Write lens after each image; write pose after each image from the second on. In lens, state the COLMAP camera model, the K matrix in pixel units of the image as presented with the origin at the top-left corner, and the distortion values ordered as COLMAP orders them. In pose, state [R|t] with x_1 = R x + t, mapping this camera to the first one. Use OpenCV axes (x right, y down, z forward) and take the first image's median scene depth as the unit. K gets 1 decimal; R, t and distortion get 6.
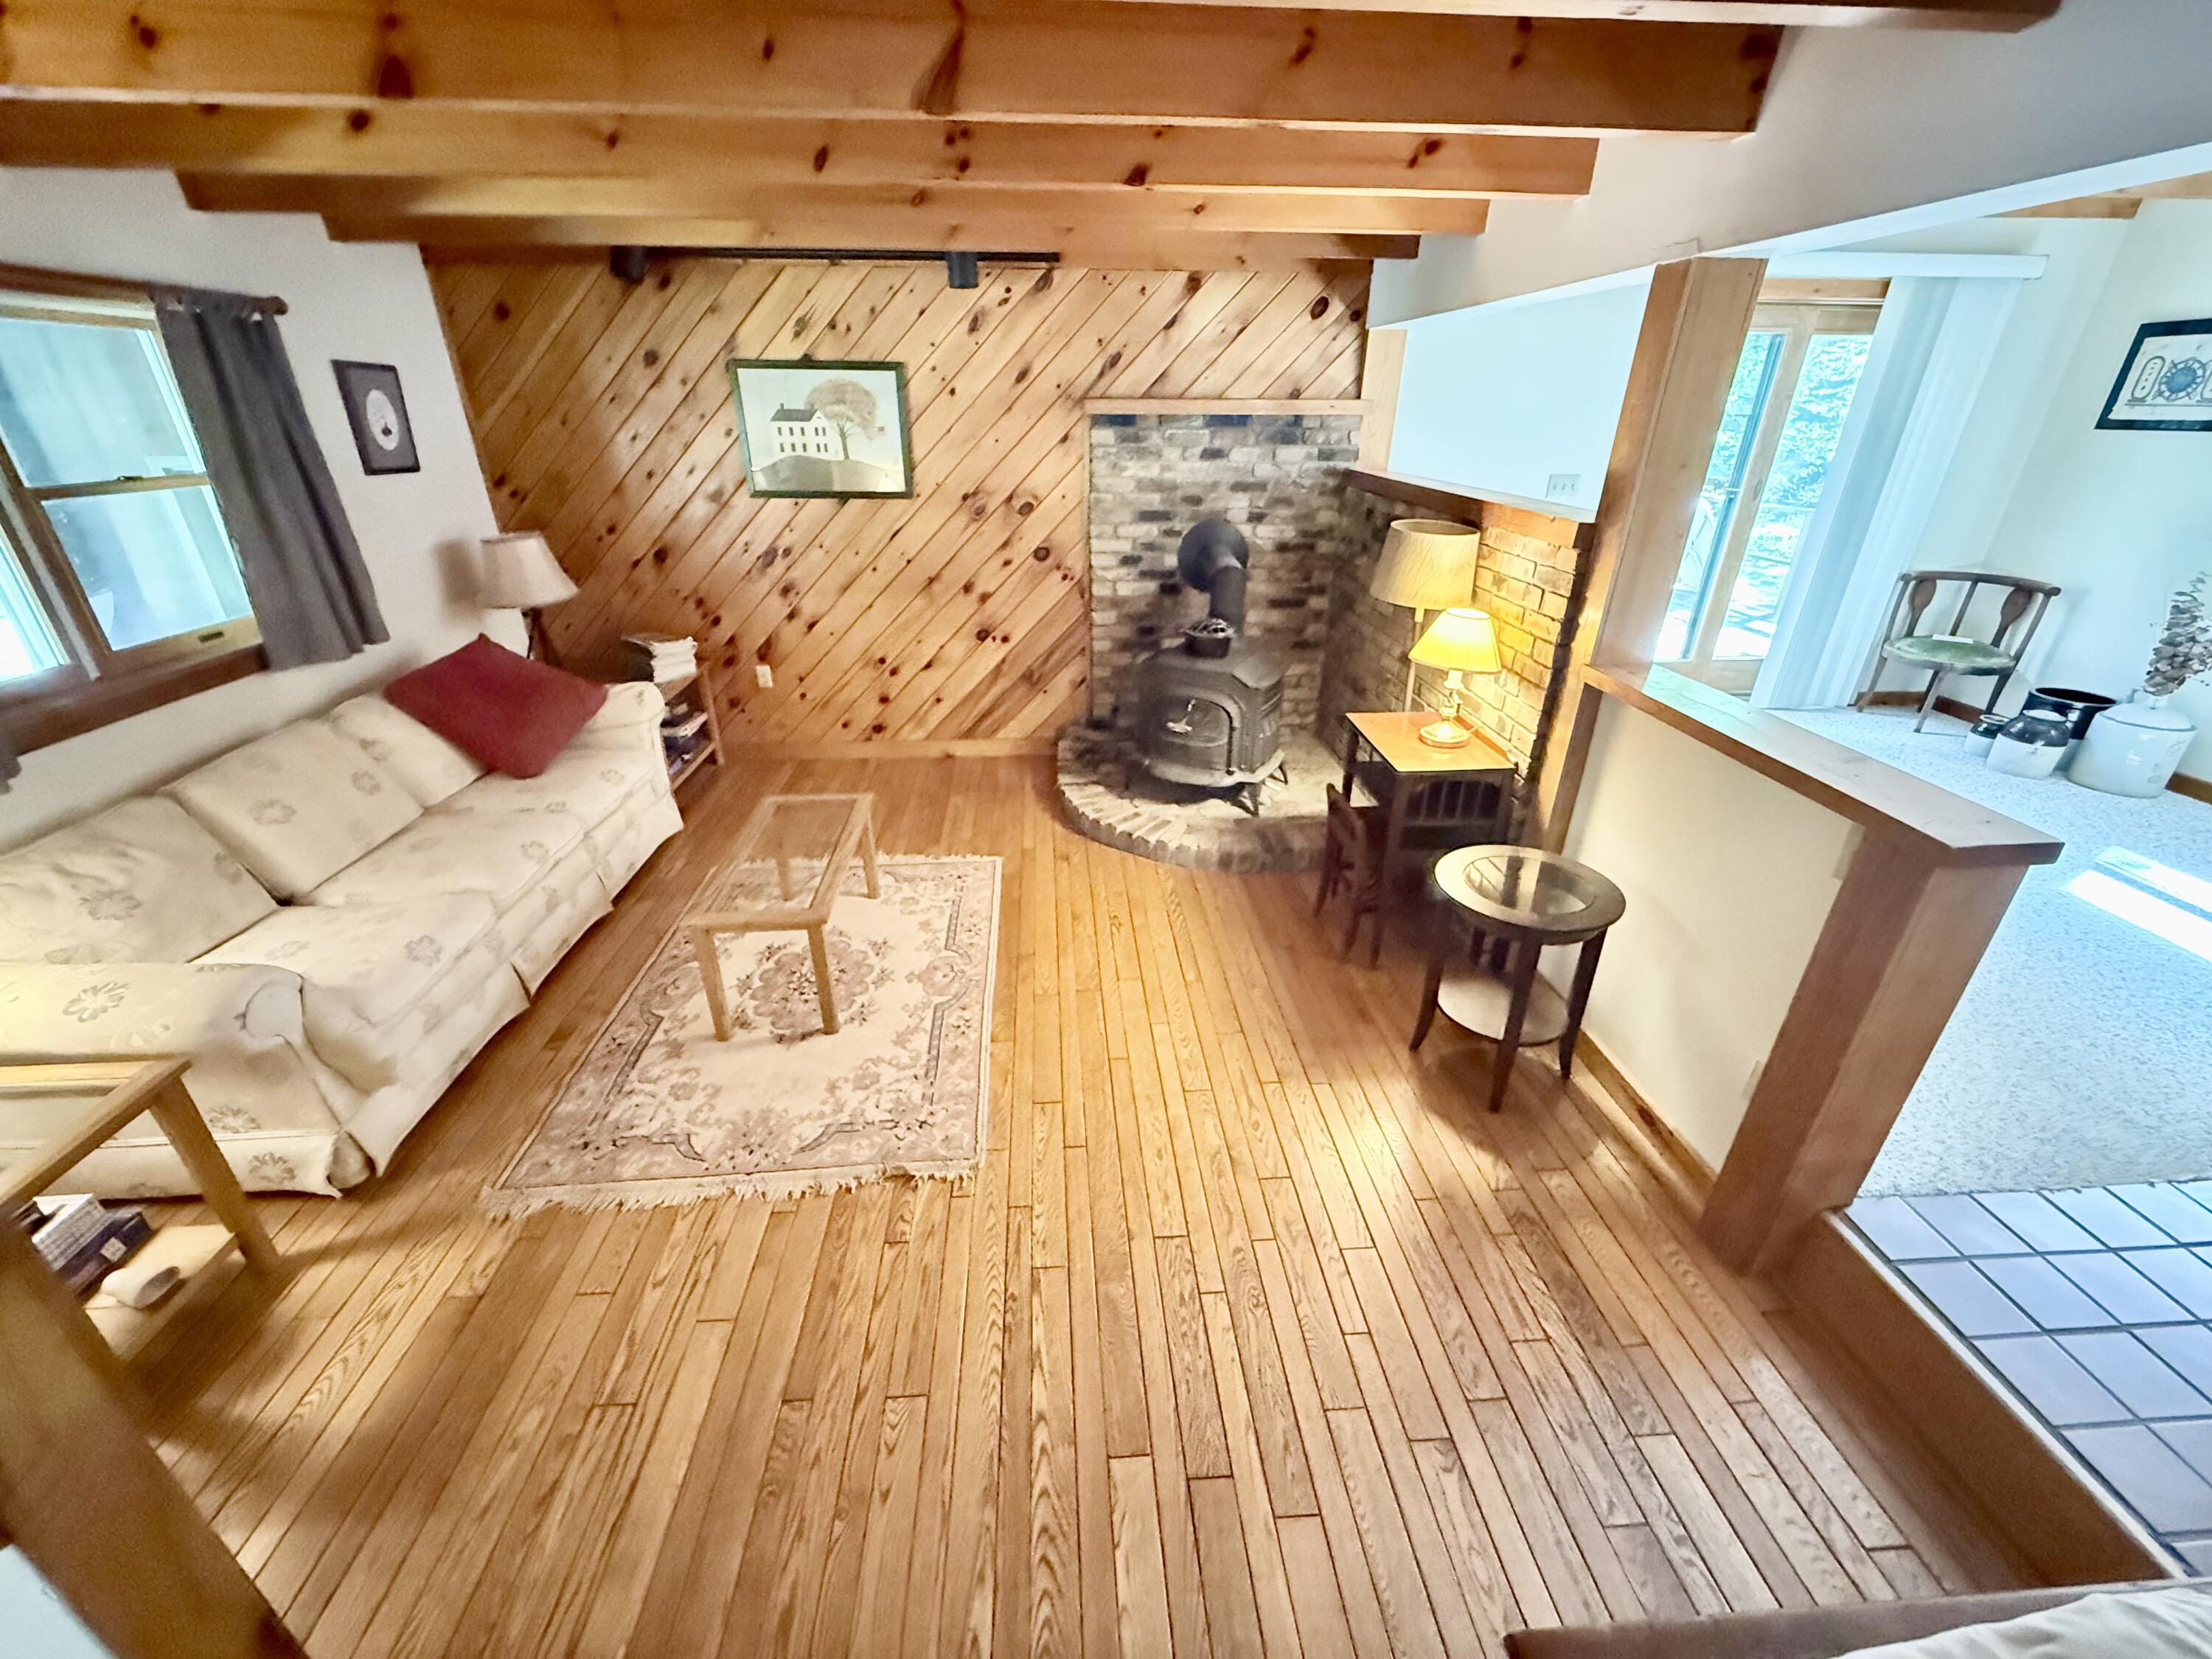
lens RADIAL K [[888.1, 0, 1106.0], [0, 888.1, 831.5], [0, 0, 1]] dist [0.000703, 0.000363]
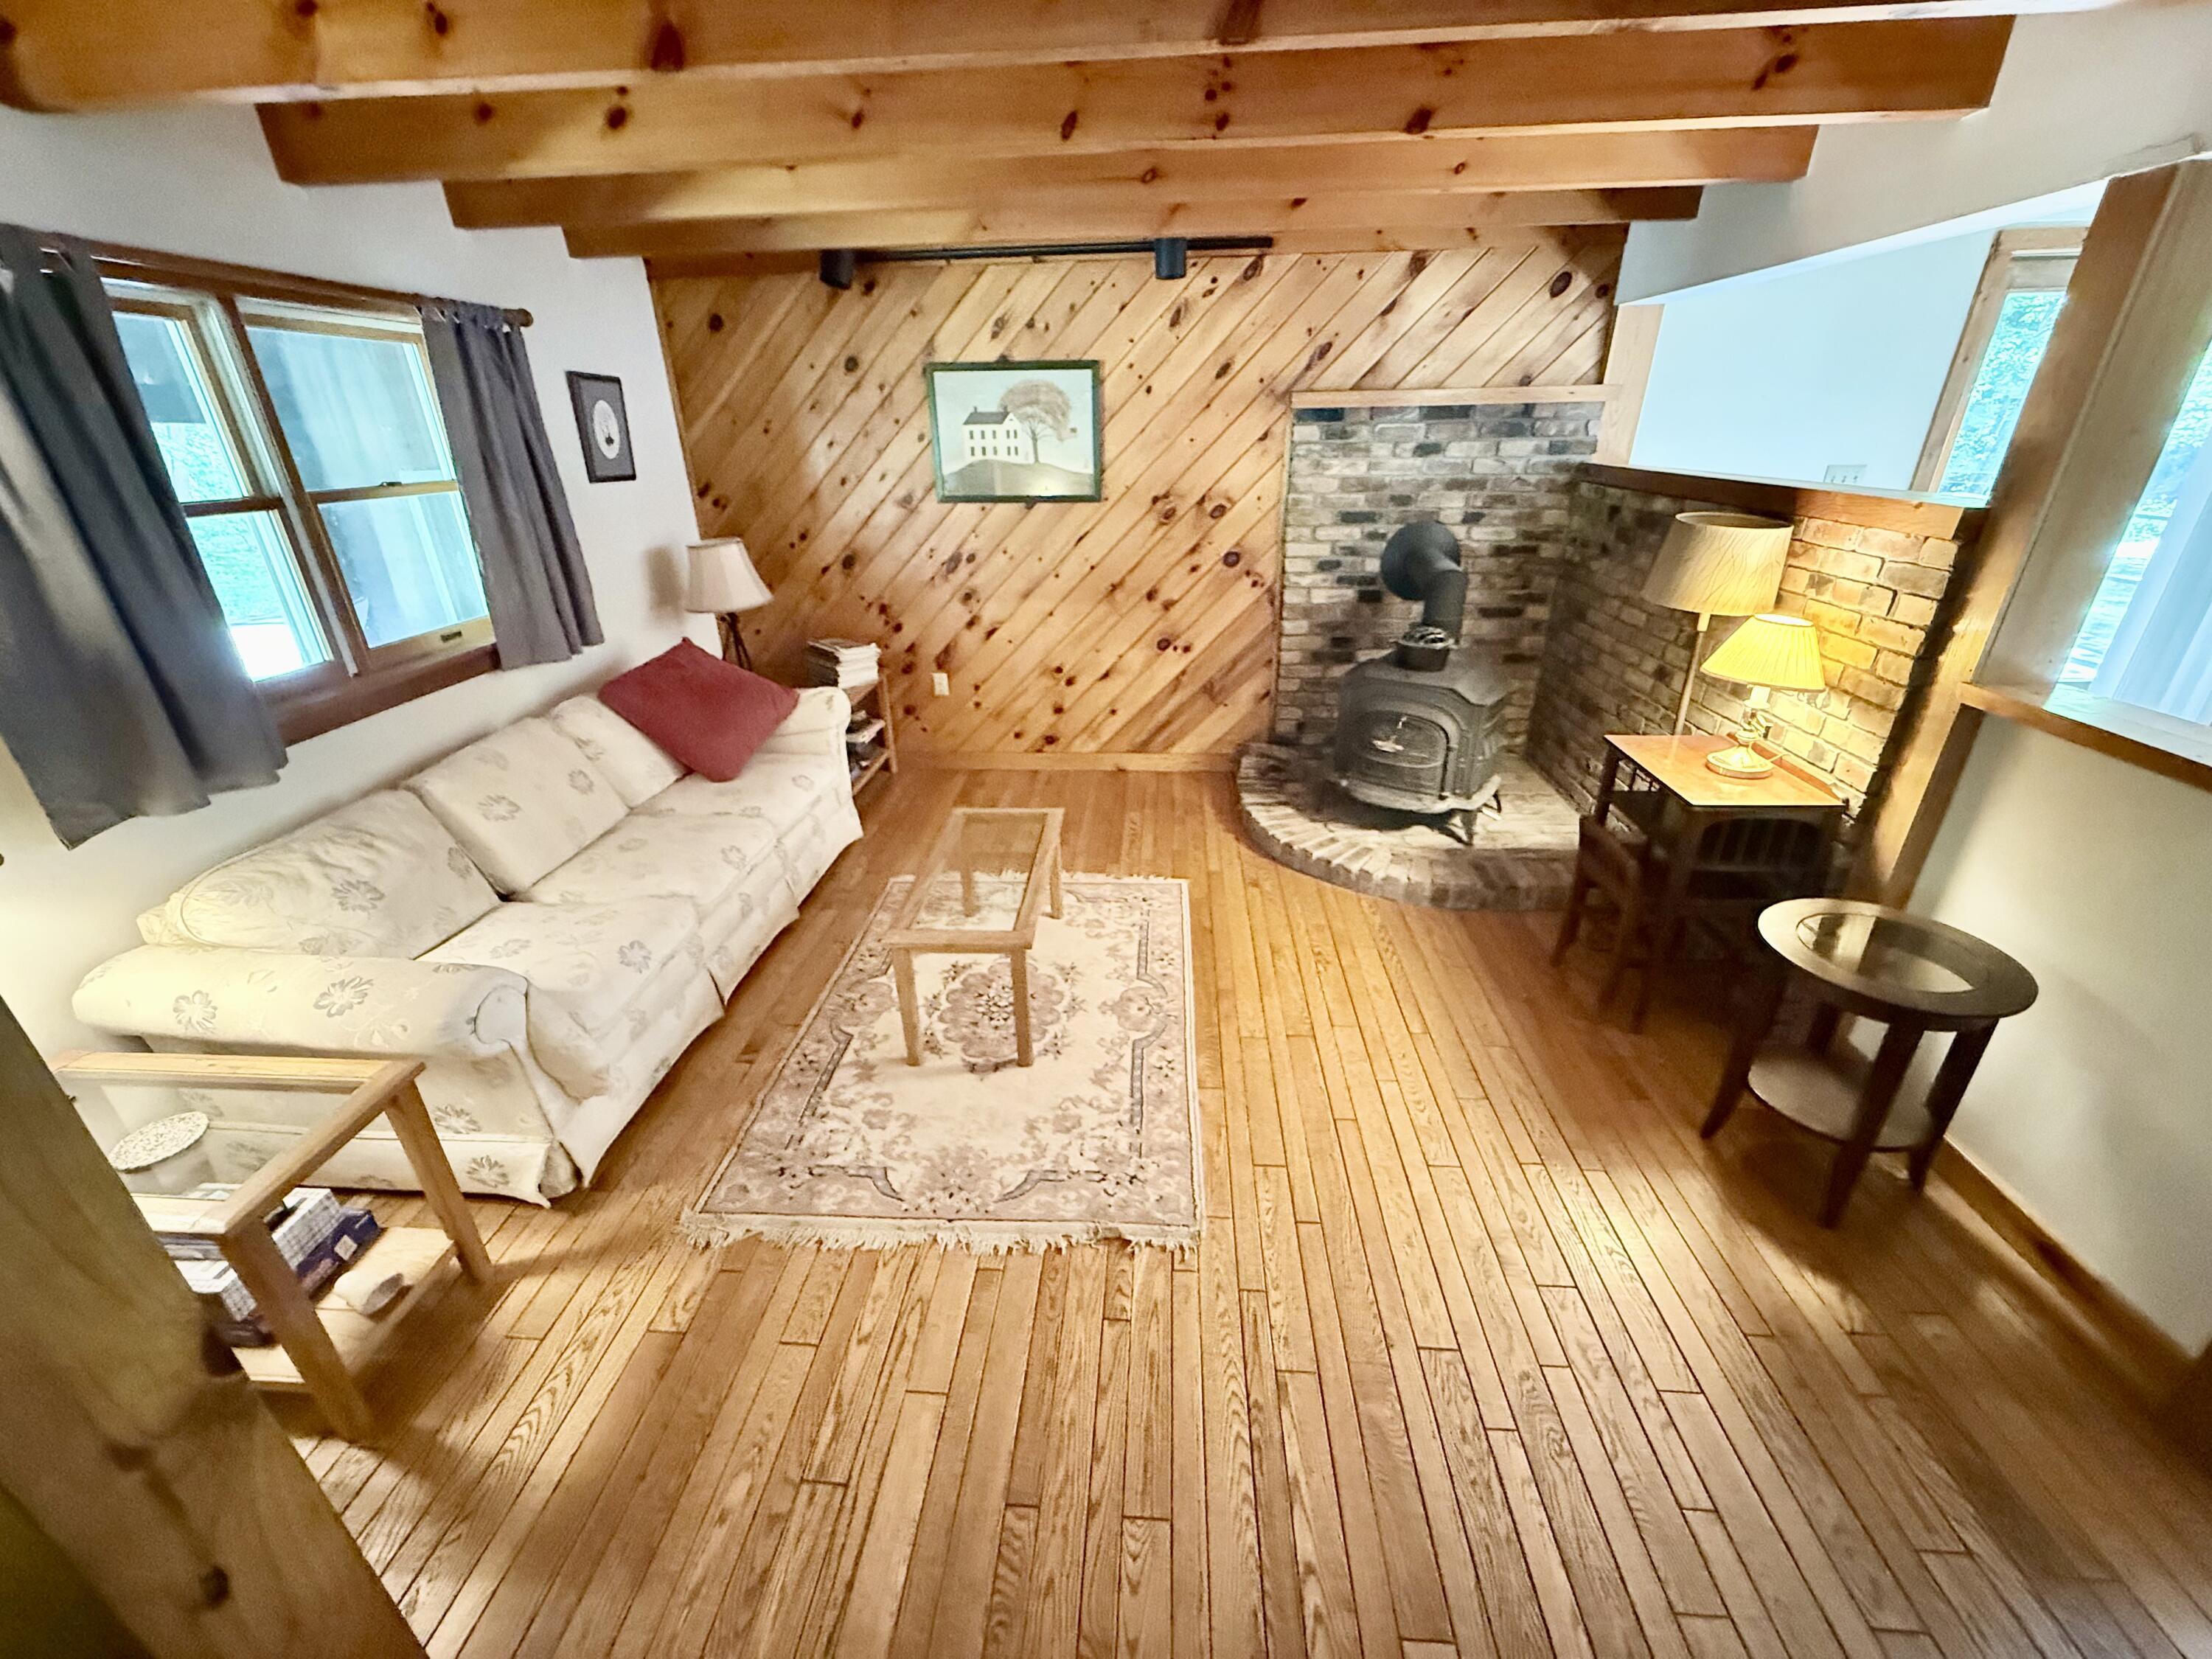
lens RADIAL K [[888.1, 0, 1104.6], [0, 888.1, 831.6], [0, 0, 1]] dist [0.000703, 0.000363]
pose [[0.990198, 0.037644, -0.134504, -0.113000], [-0.039741, 0.999126, -0.012940, -0.009218], [0.133900, 0.018158, 0.990829, 0.086026]]
